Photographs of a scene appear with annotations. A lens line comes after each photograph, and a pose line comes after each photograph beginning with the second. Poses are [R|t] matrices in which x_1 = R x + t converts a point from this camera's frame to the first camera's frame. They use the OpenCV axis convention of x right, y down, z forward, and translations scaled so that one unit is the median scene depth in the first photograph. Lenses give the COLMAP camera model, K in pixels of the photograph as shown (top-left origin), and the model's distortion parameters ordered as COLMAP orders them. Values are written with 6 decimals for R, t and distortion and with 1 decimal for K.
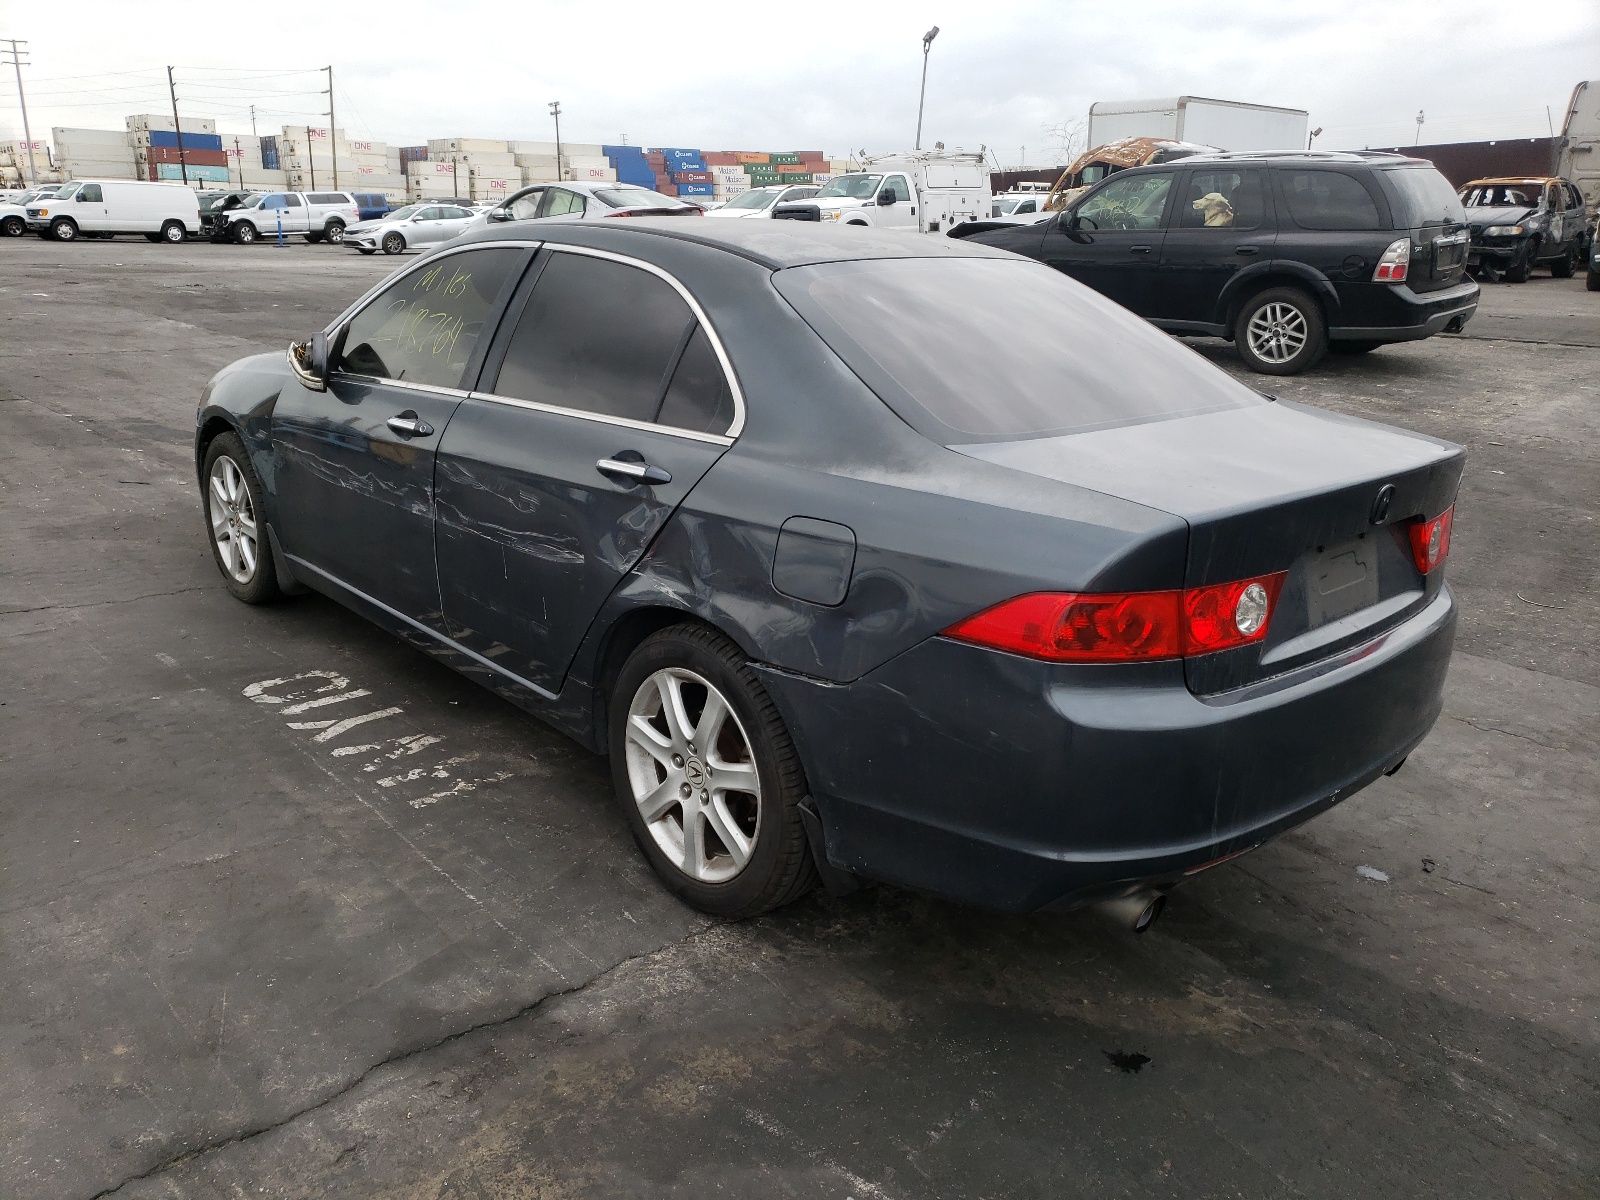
lens RADIAL K [[1251.5, 0, 801.3], [0, 1251.5, 565.8], [0, 0, 1]] dist [-0.001928, -0.001838]
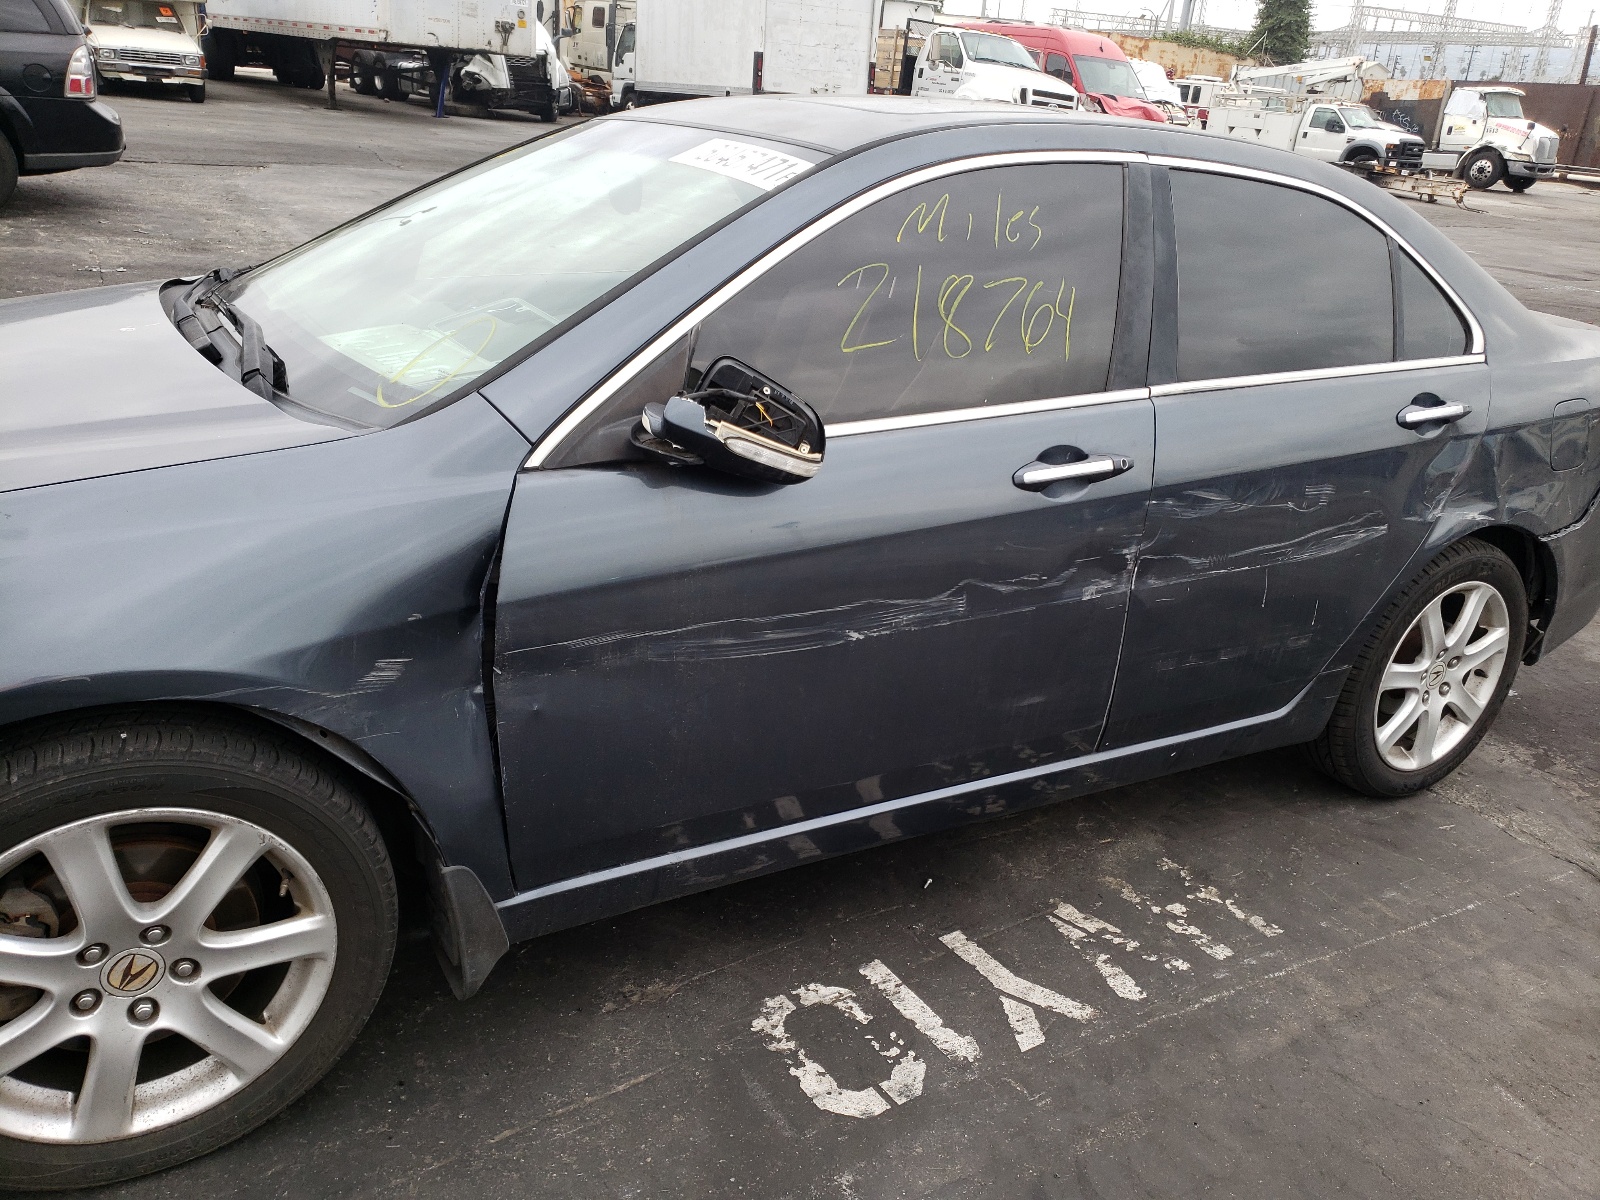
lens RADIAL K [[1238.6, 0, 800.0], [0, 1238.6, 600.0], [0, 0, 1]] dist [-0.021541, 0.055120]
pose [[0.225997, -0.367535, 0.902133, -0.875400], [0.194109, 0.924511, 0.328025, -0.265803], [-0.954593, 0.100979, 0.280279, 0.938181]]
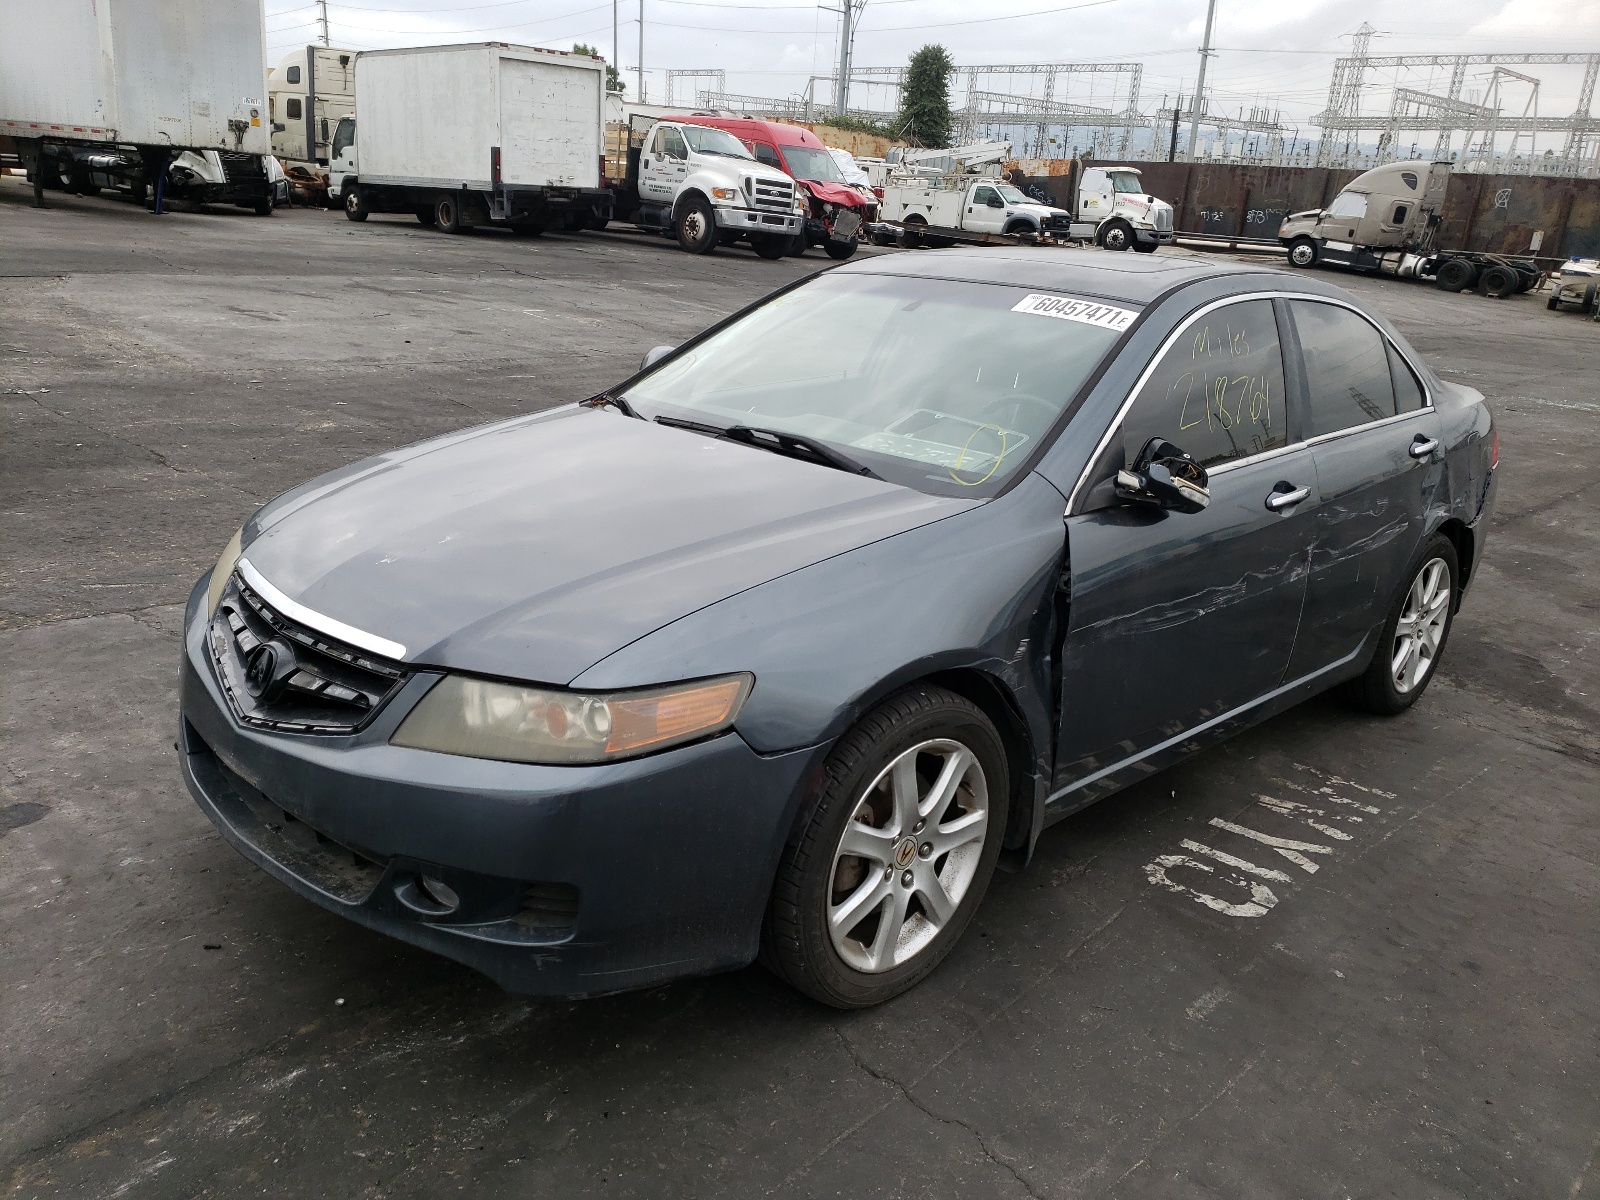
lens RADIAL K [[1236.6, 0, 762.0], [0, 1236.6, 595.3], [0, 0, 1]] dist [0.001568, 0.011946]
pose [[-0.005689, -0.323967, 0.946051, -1.173947], [0.212676, 0.924031, 0.317705, -0.408078], [-0.977106, 0.203010, 0.063643, 1.301905]]
